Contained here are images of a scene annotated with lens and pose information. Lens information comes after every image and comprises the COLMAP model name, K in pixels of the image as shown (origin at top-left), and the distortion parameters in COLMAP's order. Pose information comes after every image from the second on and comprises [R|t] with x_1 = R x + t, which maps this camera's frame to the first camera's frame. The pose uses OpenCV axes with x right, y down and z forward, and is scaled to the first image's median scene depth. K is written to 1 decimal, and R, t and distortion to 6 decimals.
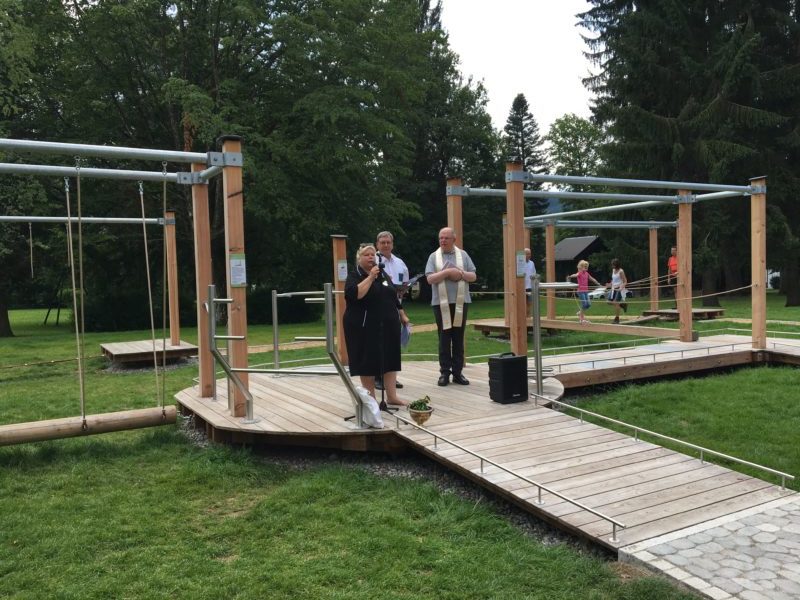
lens RADIAL K [[674.2, 0, 399.3], [0, 674.2, 278.9], [0, 0, 1]] dist [0.070802, -0.007549]
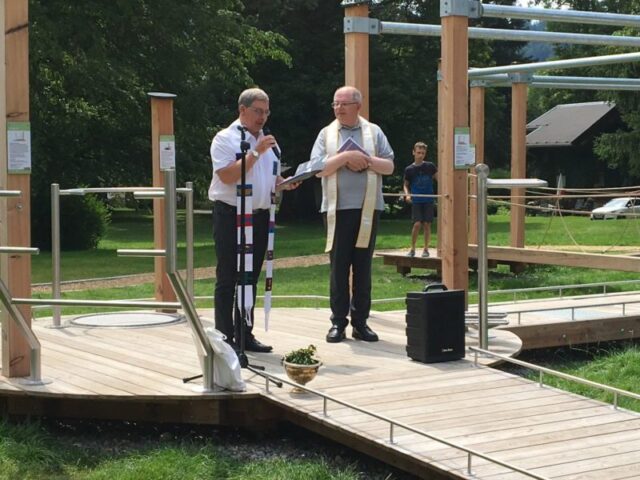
lens RADIAL K [[1328.8, 0, 318.6], [0, 1328.8, 241.2], [0, 0, 1]] dist [0.012448, 0.000000]
pose [[0.997925, 0.017353, 0.062000, -0.029353], [-0.020280, 0.998694, 0.046901, 0.009591], [-0.061105, -0.048061, 0.996974, -0.246322]]
